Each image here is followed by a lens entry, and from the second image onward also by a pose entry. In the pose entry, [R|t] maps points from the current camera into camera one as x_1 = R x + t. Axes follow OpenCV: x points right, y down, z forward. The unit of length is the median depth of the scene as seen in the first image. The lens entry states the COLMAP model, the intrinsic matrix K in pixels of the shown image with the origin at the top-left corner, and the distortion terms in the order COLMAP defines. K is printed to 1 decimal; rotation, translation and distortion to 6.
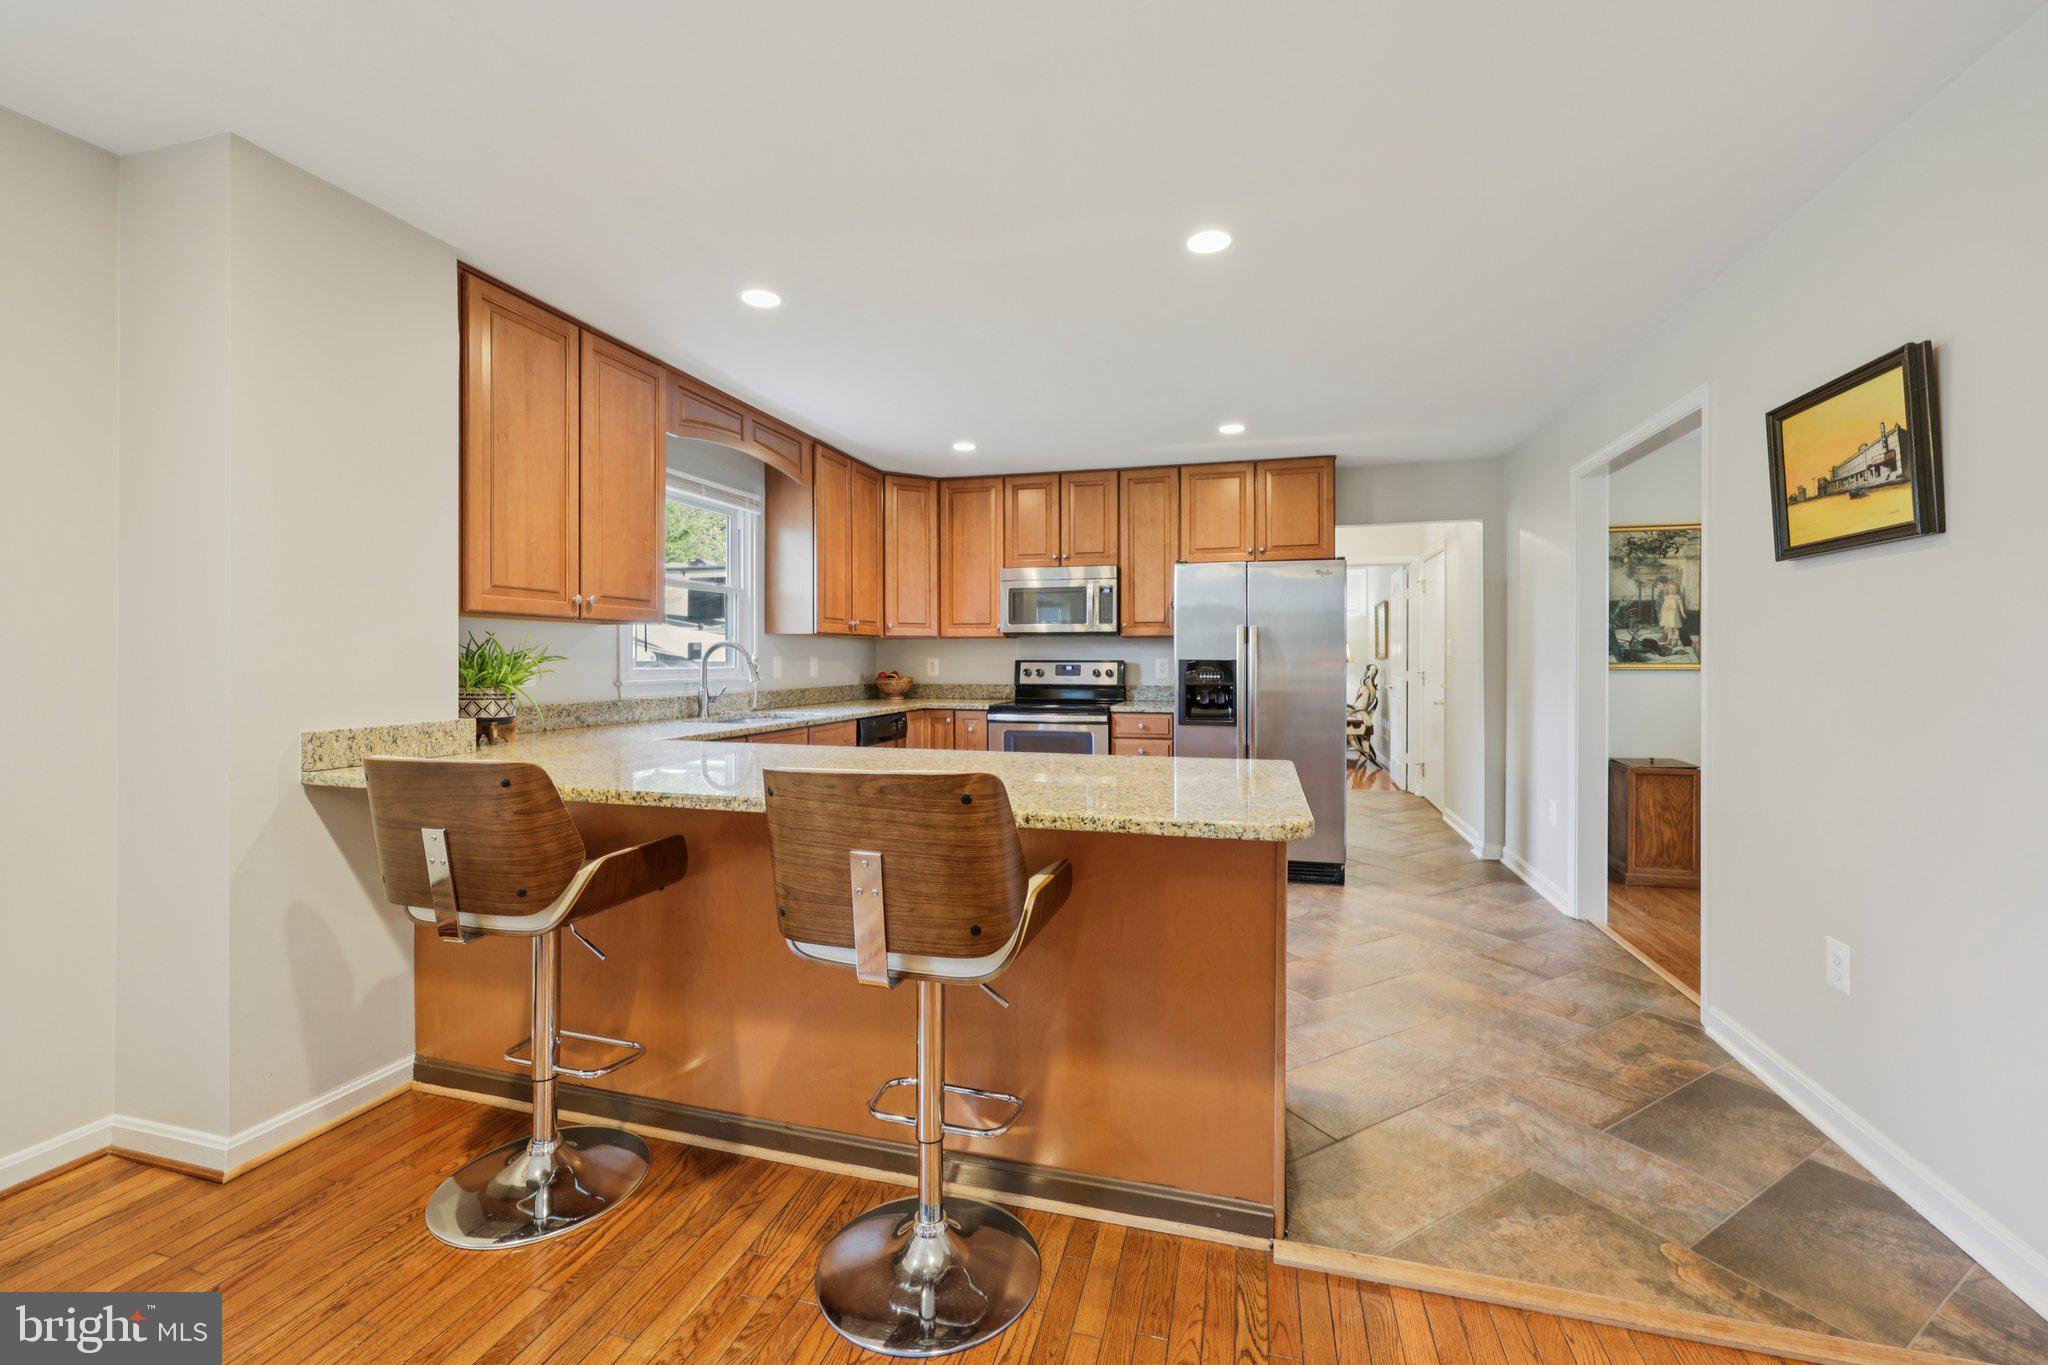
lens RADIAL K [[833.4, 0, 1034.0], [0, 833.4, 663.4], [0, 0, 1]] dist [-0.001156, 0.000805]
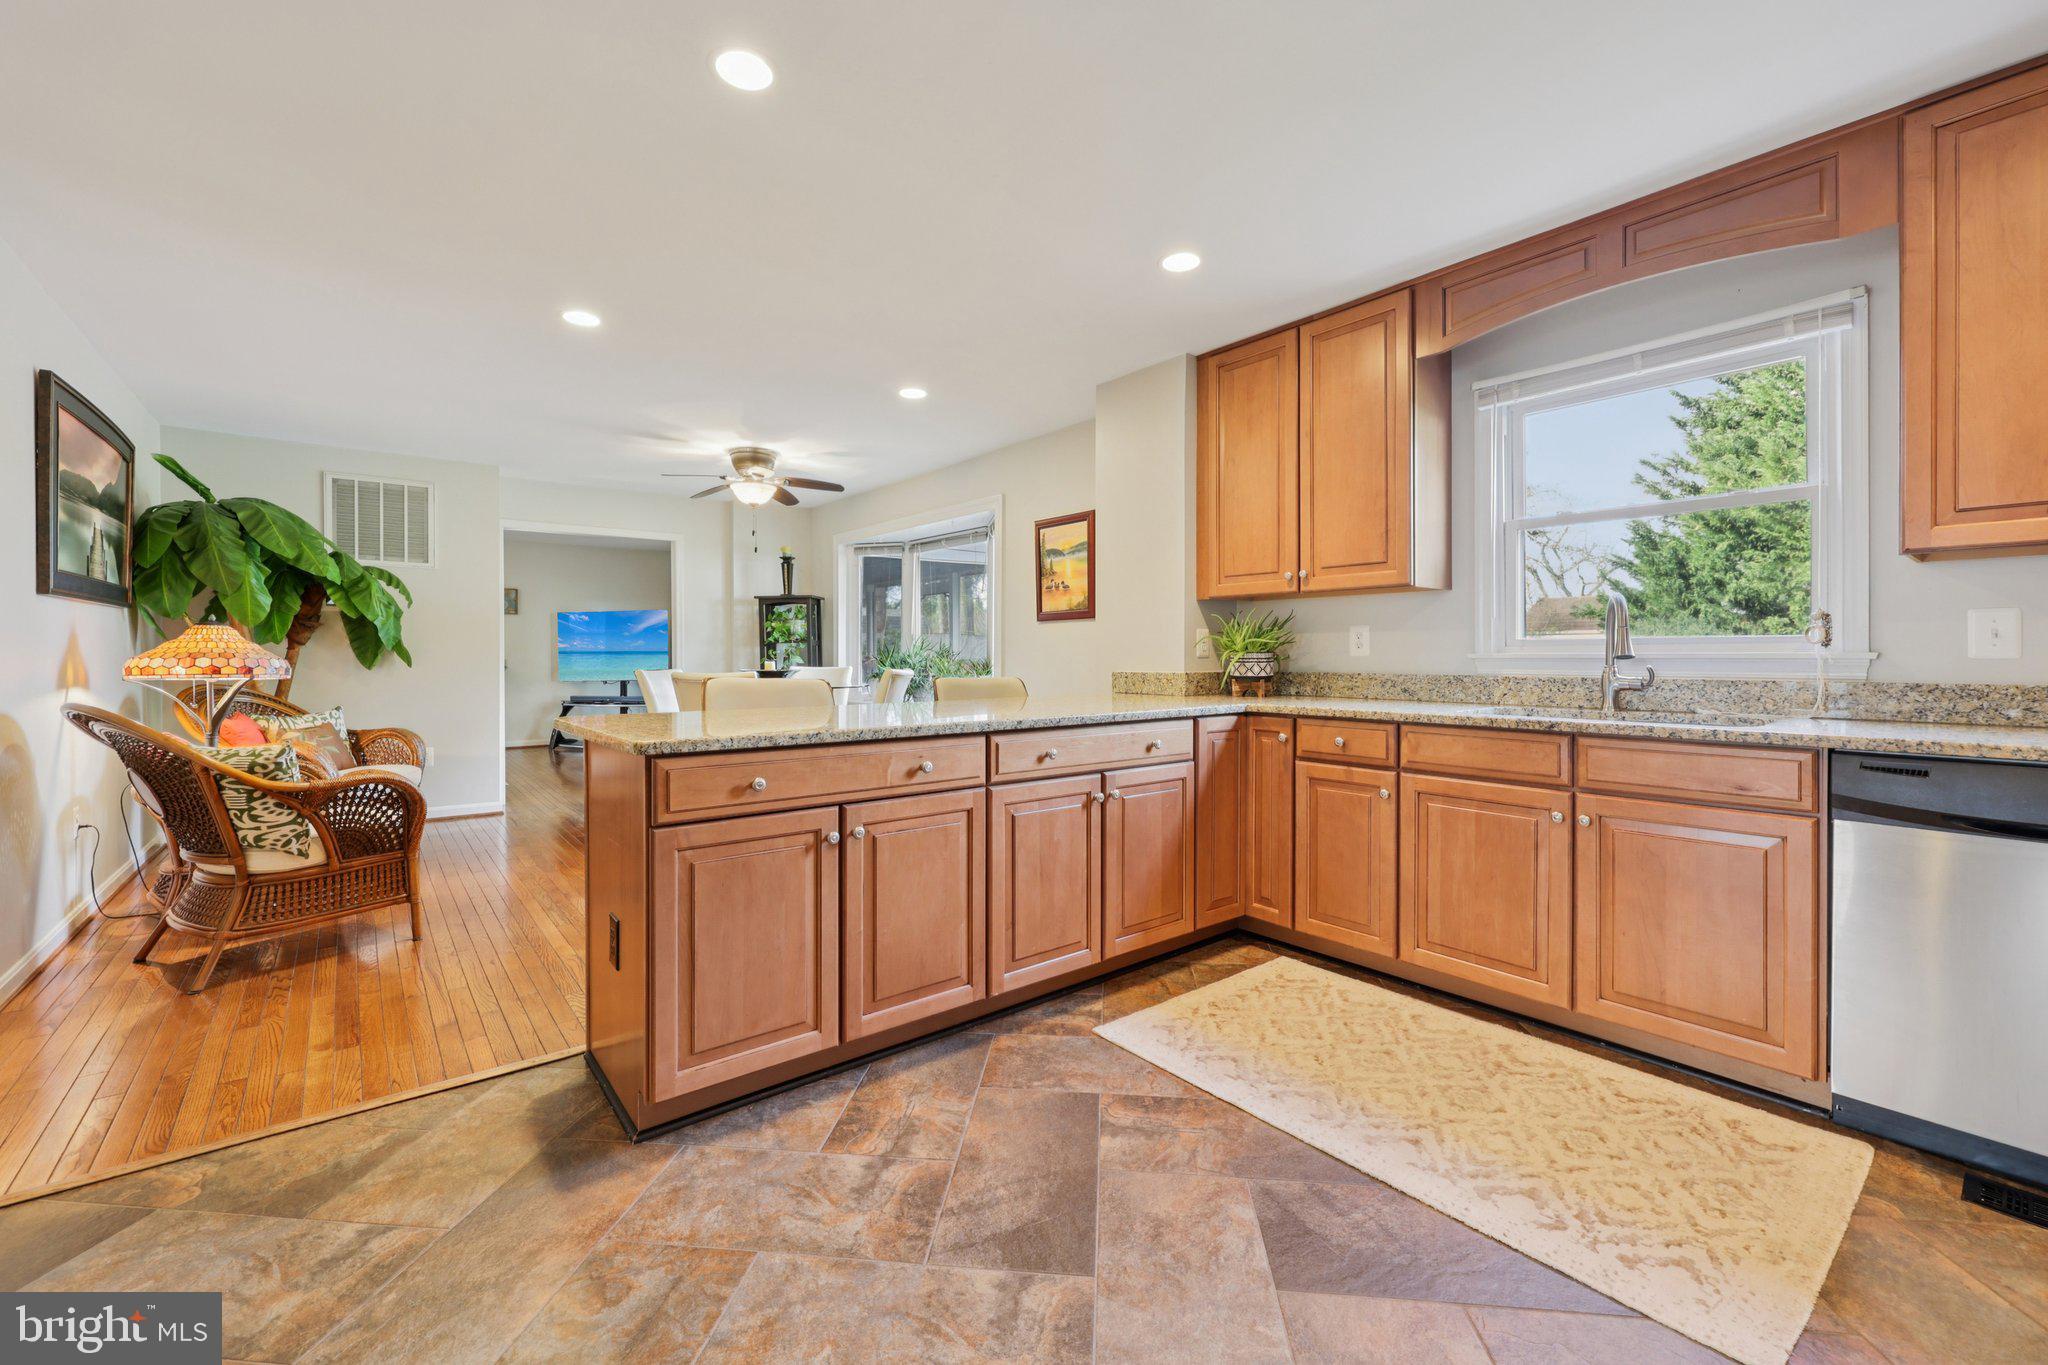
lens RADIAL K [[833.4, 0, 1023.9], [0, 833.4, 659.6], [0, 0, 1]] dist [-0.001156, 0.000805]
pose [[-0.591097, 0.003162, -0.806594, 0.333330], [-0.004869, 0.999960, 0.007488, 0.016857], [0.806586, 0.008353, -0.591058, 0.816165]]
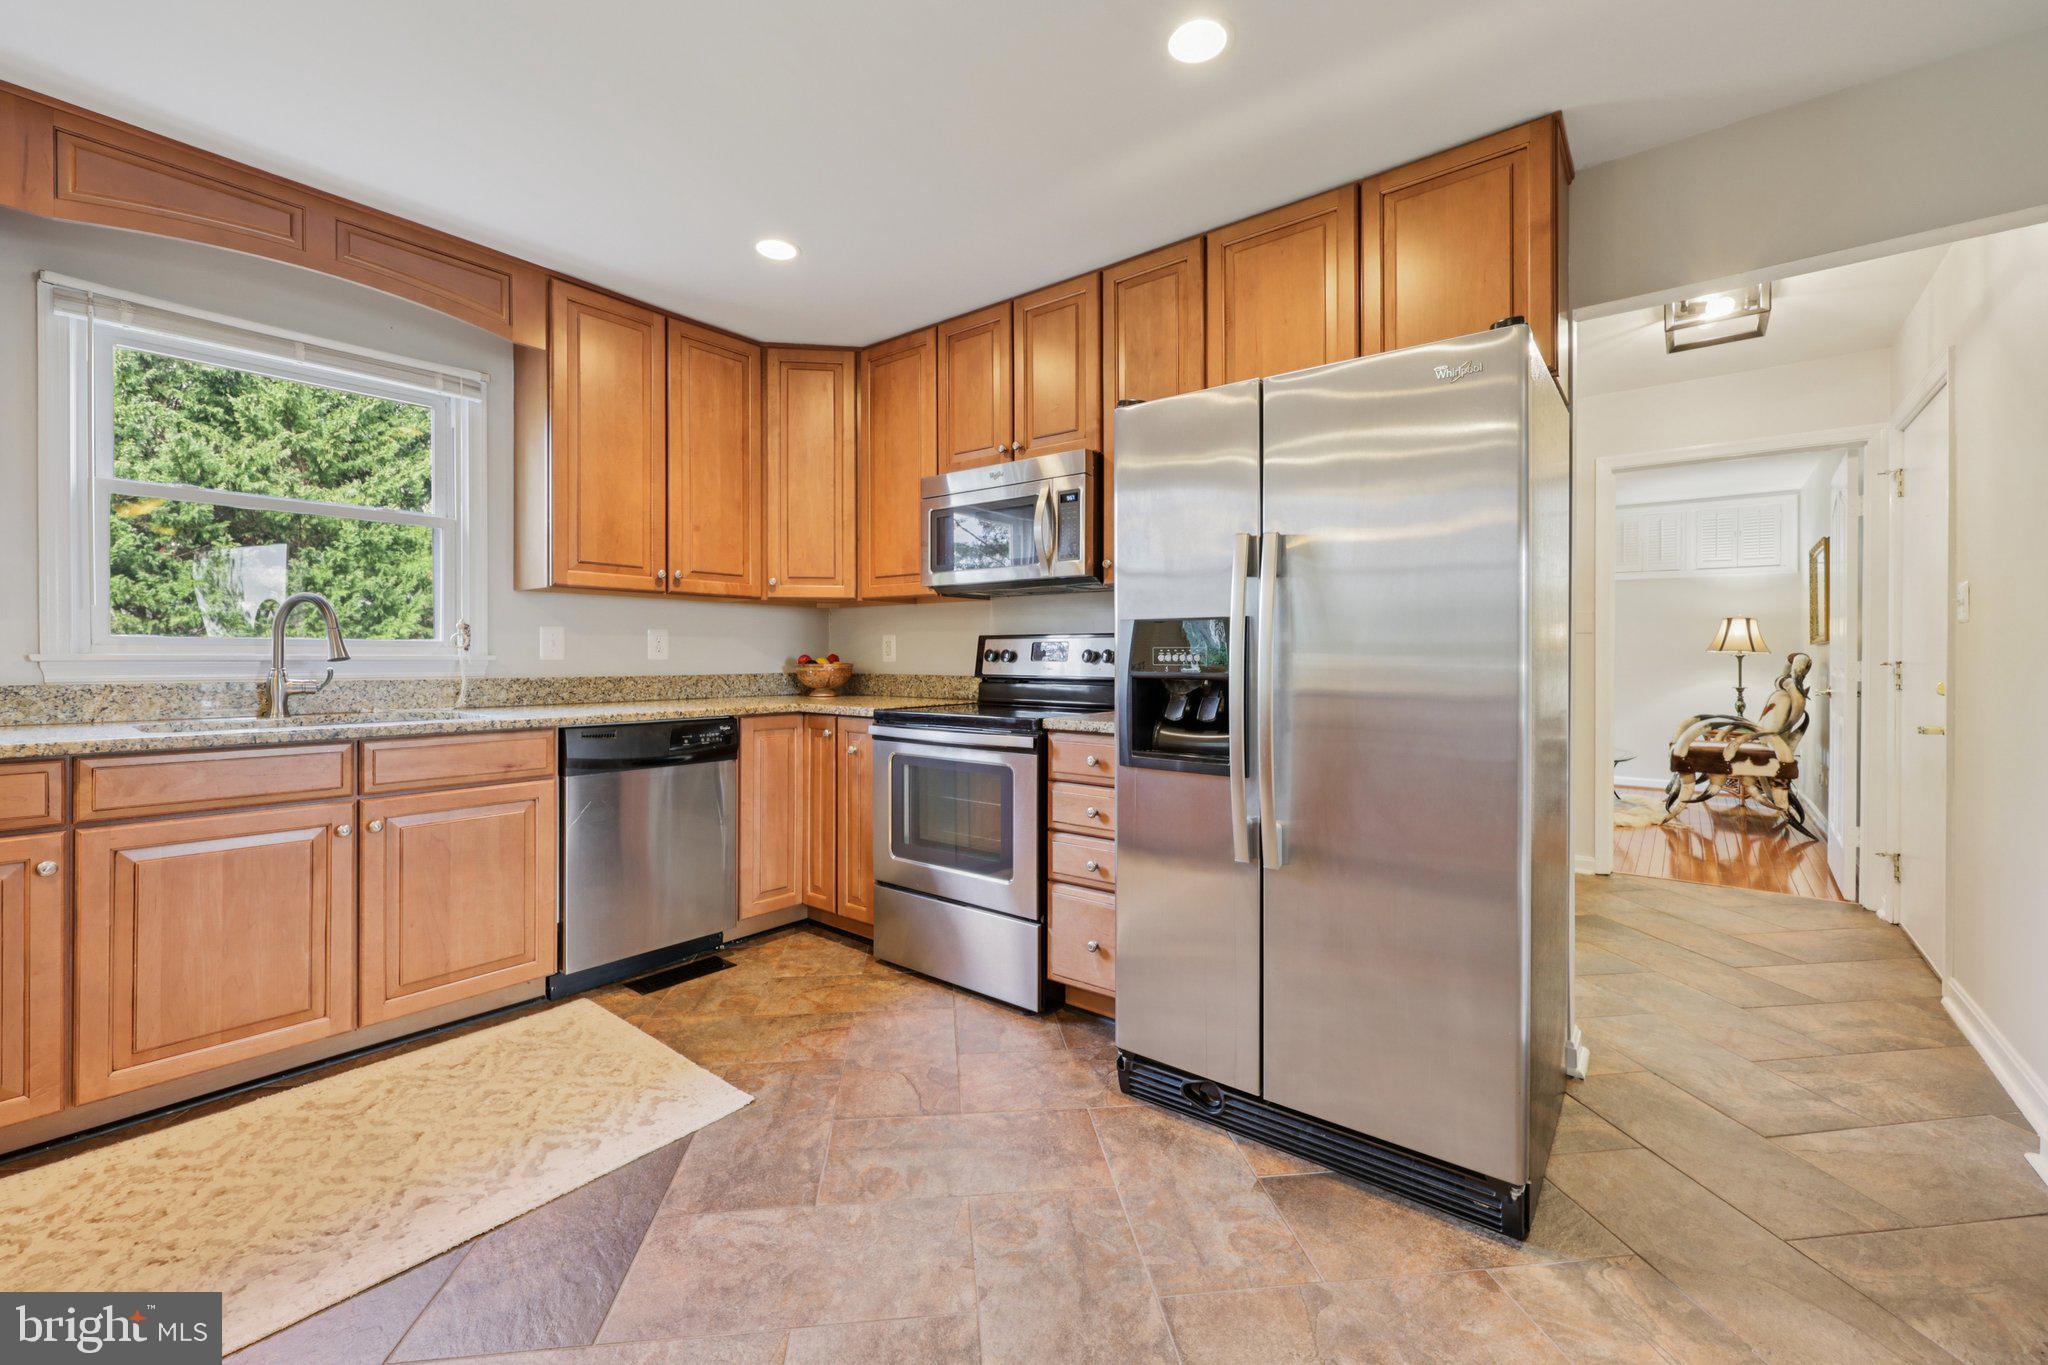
lens RADIAL K [[833.4, 0, 1028.8], [0, 833.4, 660.1], [0, 0, 1]] dist [-0.001156, 0.000805]
pose [[0.919299, 0.003206, -0.393546, 0.283030], [-0.004176, 0.999990, -0.001607, 0.016932], [0.393537, 0.003121, 0.919303, 0.525644]]
